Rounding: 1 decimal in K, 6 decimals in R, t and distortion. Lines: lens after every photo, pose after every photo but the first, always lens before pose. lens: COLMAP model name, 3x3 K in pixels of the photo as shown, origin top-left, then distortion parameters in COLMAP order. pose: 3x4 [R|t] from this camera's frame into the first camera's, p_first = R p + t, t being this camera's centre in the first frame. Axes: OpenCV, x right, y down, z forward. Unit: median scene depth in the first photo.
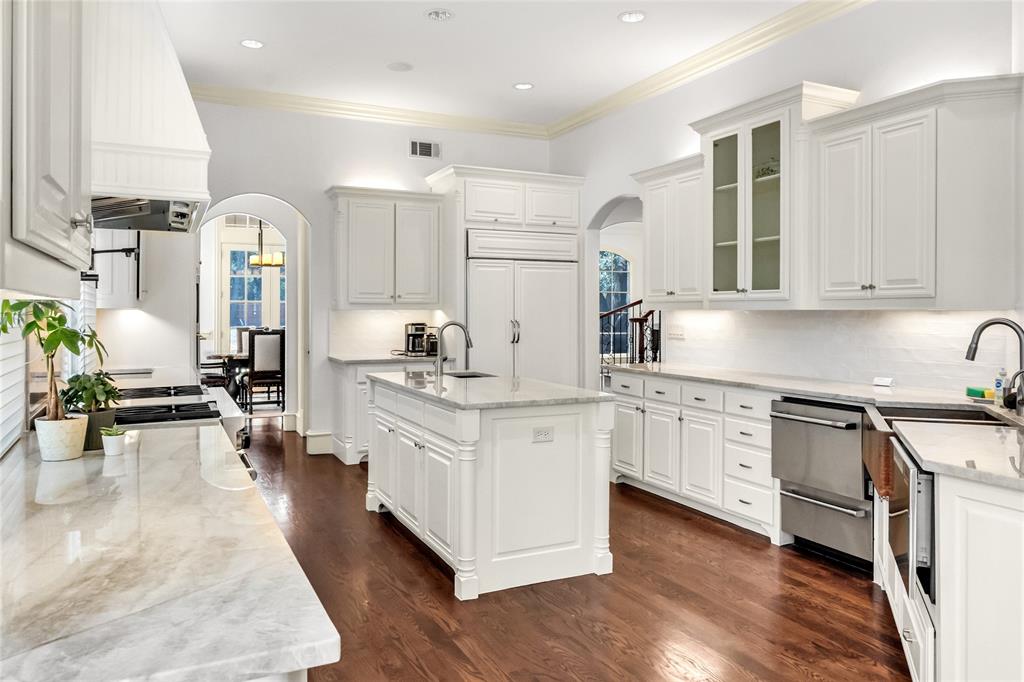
lens RADIAL K [[730.1, 0, 514.3], [0, 730.1, 300.4], [0, 0, 1]] dist [-0.002134, -0.005426]
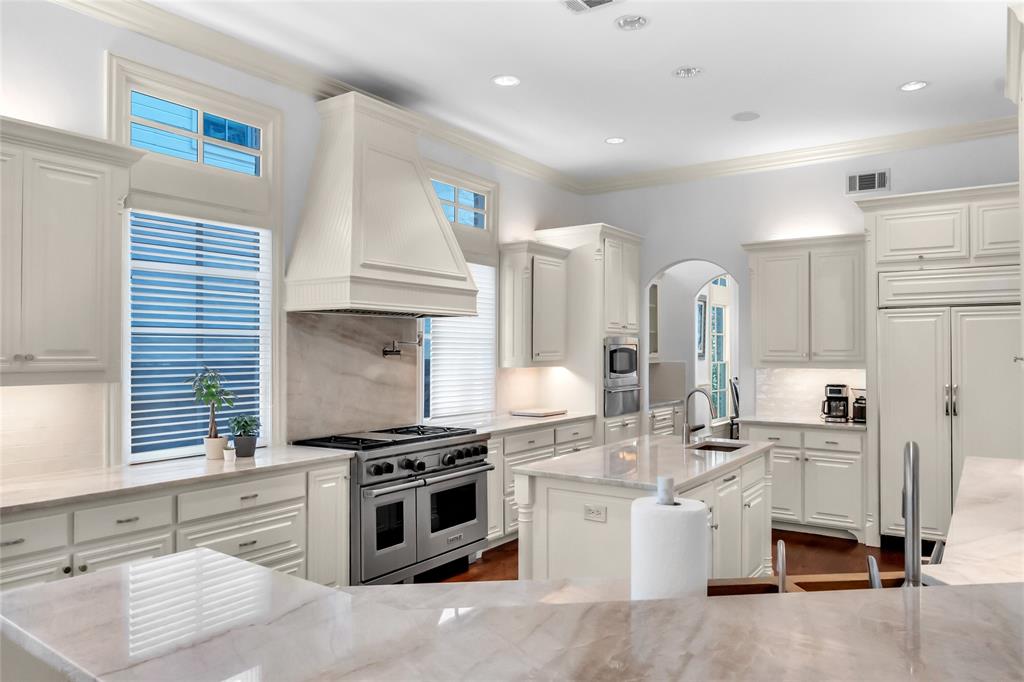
lens RADIAL K [[710.0, 0, 508.6], [0, 710.0, 326.3], [0, 0, 1]] dist [0.023928, -0.000836]
pose [[0.489418, -0.029632, -0.871546, 0.428212], [0.012896, 0.999559, -0.026743, -0.020845], [0.871954, 0.001849, 0.489585, 0.234328]]
